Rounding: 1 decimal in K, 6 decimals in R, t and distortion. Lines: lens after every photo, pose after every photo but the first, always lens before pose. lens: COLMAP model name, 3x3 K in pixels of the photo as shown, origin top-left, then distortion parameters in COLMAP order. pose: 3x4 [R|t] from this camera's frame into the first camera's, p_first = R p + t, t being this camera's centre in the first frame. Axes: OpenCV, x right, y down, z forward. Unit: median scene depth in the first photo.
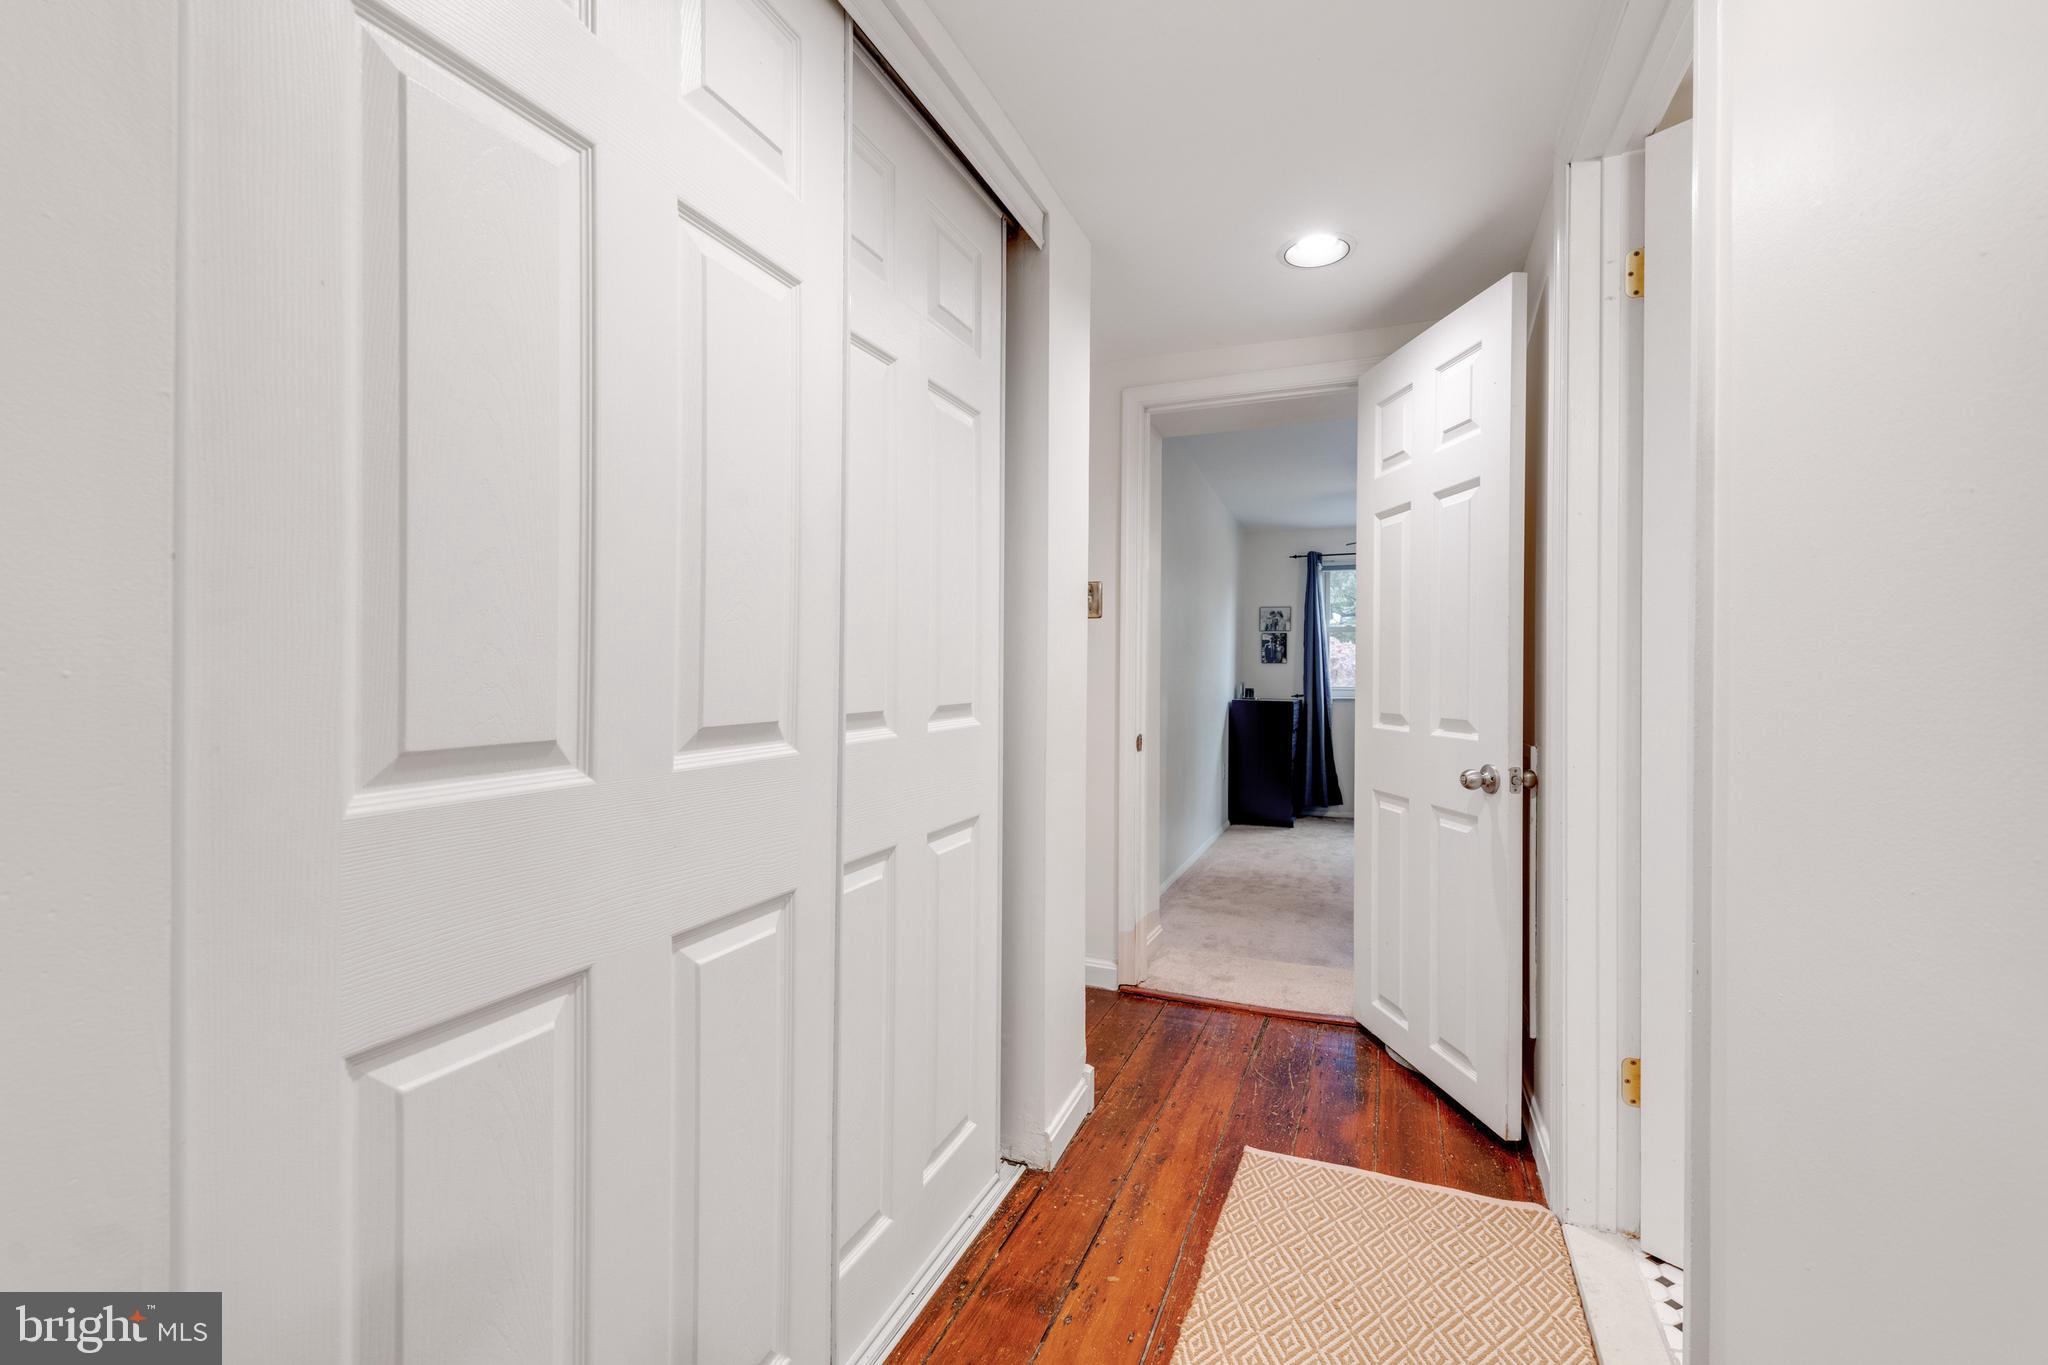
lens RADIAL K [[904.7, 0, 1013.9], [0, 904.7, 679.1], [0, 0, 1]] dist [-0.011997, -0.000112]
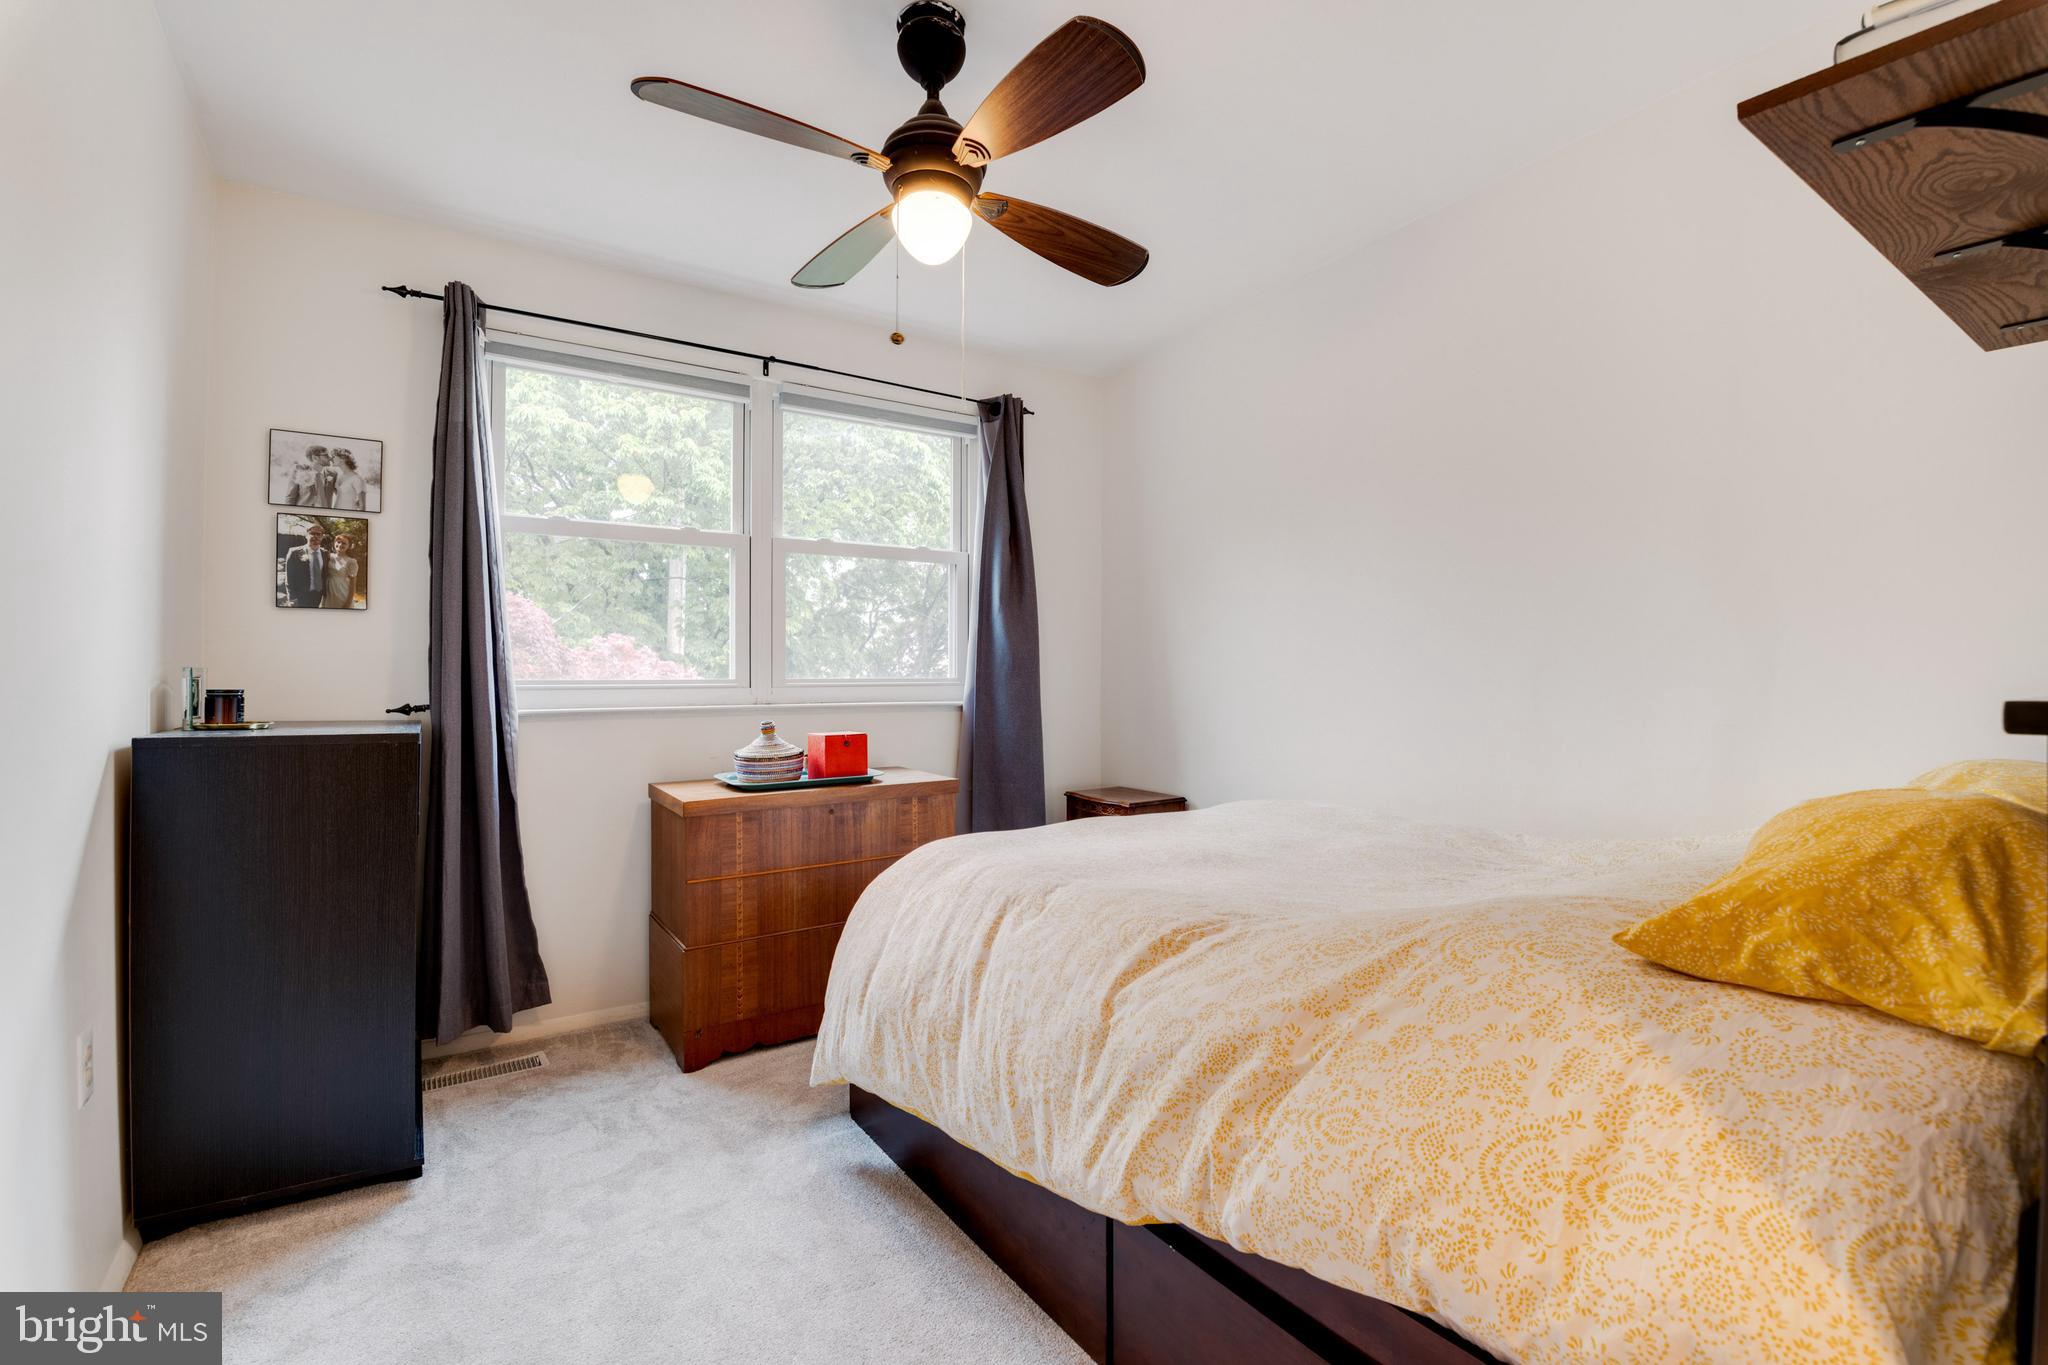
lens RADIAL K [[900.3, 0, 1033.5], [0, 900.3, 672.6], [0, 0, 1]] dist [-0.013673, -0.019713]
pose [[0.550428, -0.003657, 0.834875, 0.168541], [0.006686, 0.999978, -0.000028, 0.006565], [-0.834856, 0.005597, 0.550440, 0.631583]]
